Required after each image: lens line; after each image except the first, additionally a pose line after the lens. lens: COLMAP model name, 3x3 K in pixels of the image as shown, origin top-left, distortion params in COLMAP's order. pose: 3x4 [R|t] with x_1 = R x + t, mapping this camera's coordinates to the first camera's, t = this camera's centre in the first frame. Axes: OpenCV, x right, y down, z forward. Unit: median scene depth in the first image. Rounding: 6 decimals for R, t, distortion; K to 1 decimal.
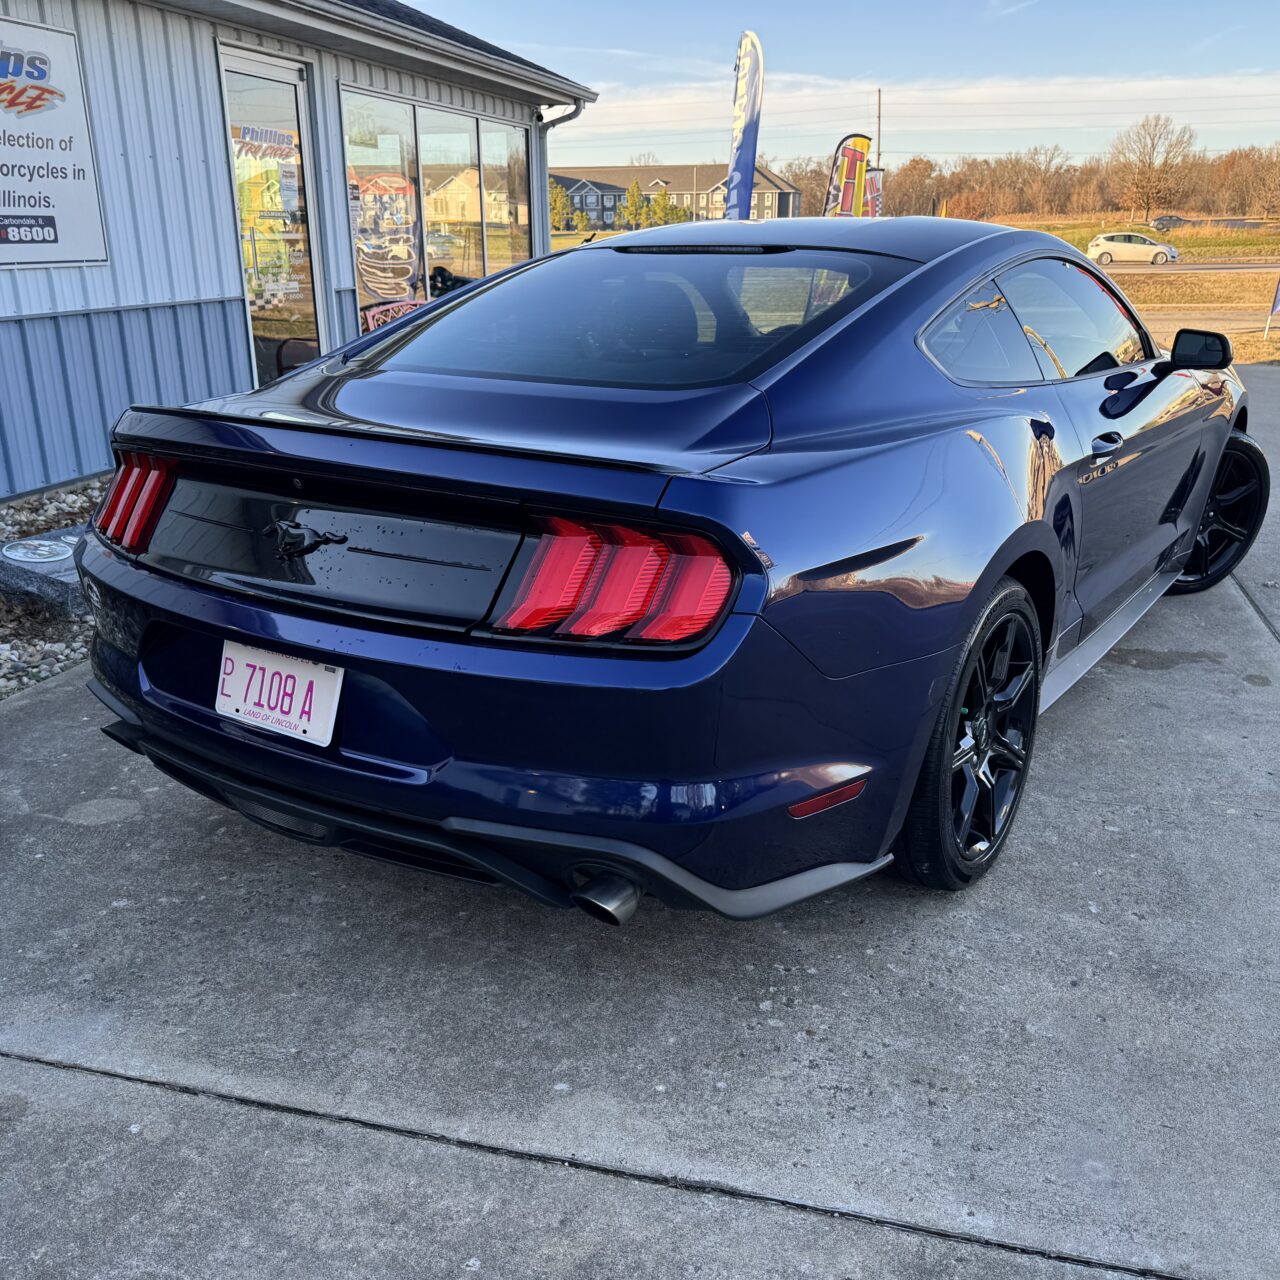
lens RADIAL K [[1210.9, 0, 651.1], [0, 1210.9, 638.5], [0, 0, 1]] dist [0.028044, -0.037333]
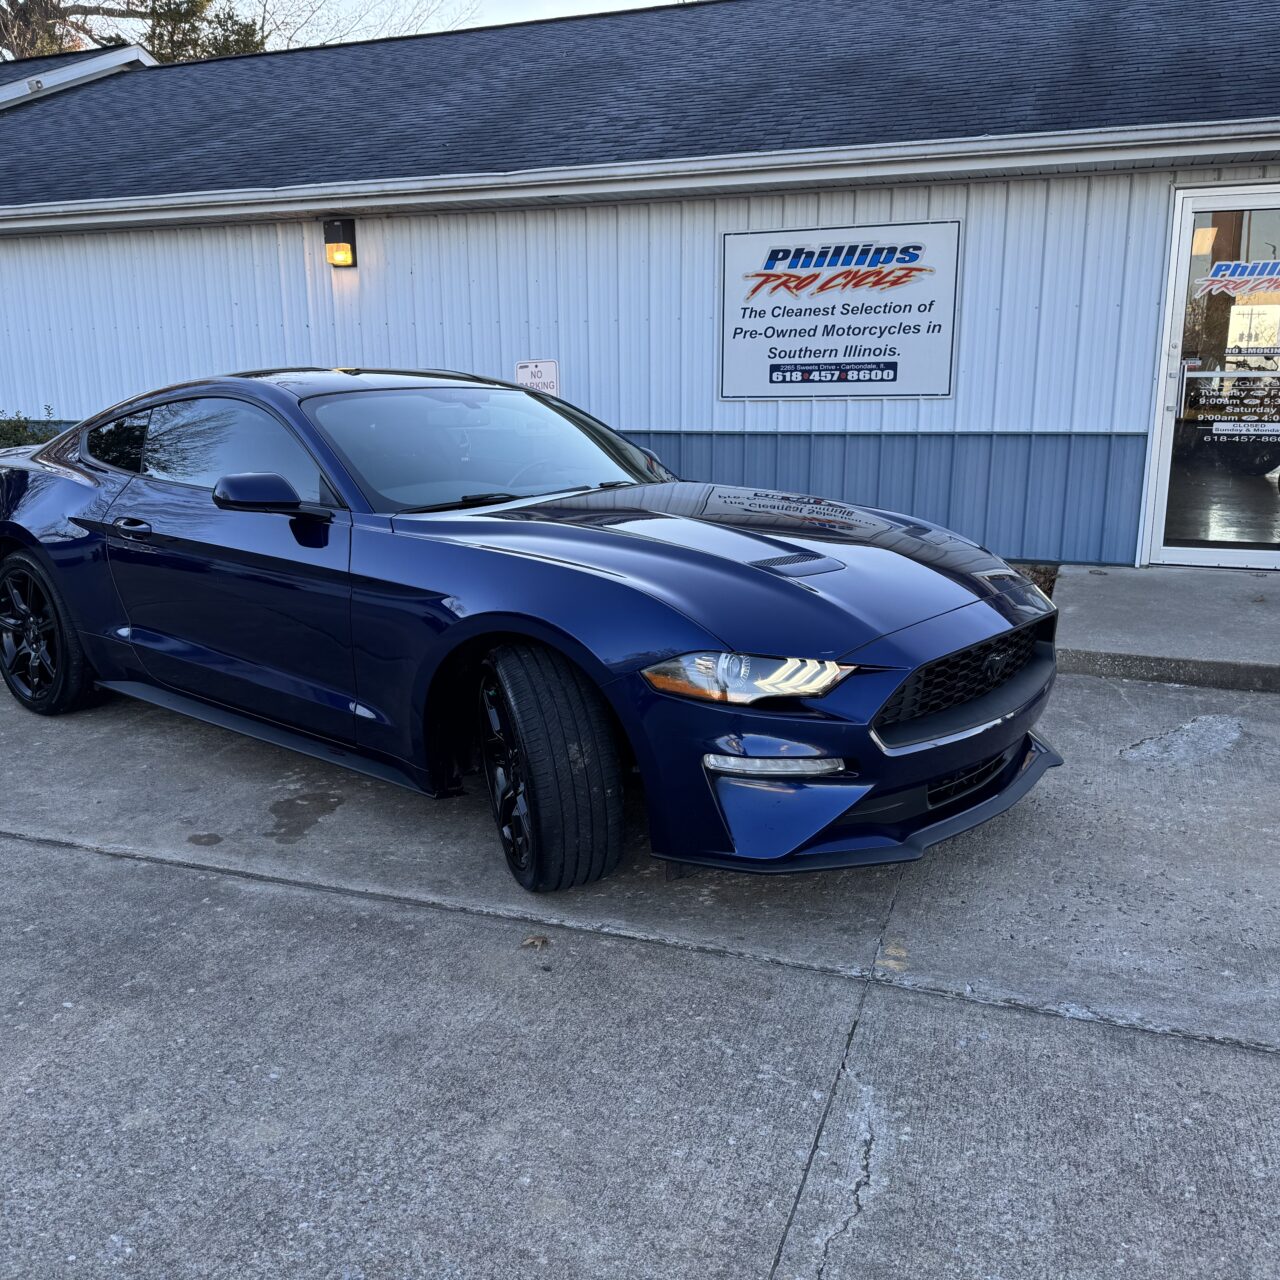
lens RADIAL K [[1187.0, 0, 631.8], [0, 1187.0, 642.1], [0, 0, 1]] dist [0.170065, -0.326274]
pose [[-0.098995, 0.219847, -0.970498, 0.896311], [-0.311402, 0.919459, 0.240050, -0.290864], [0.945108, 0.325979, -0.022561, 0.855527]]
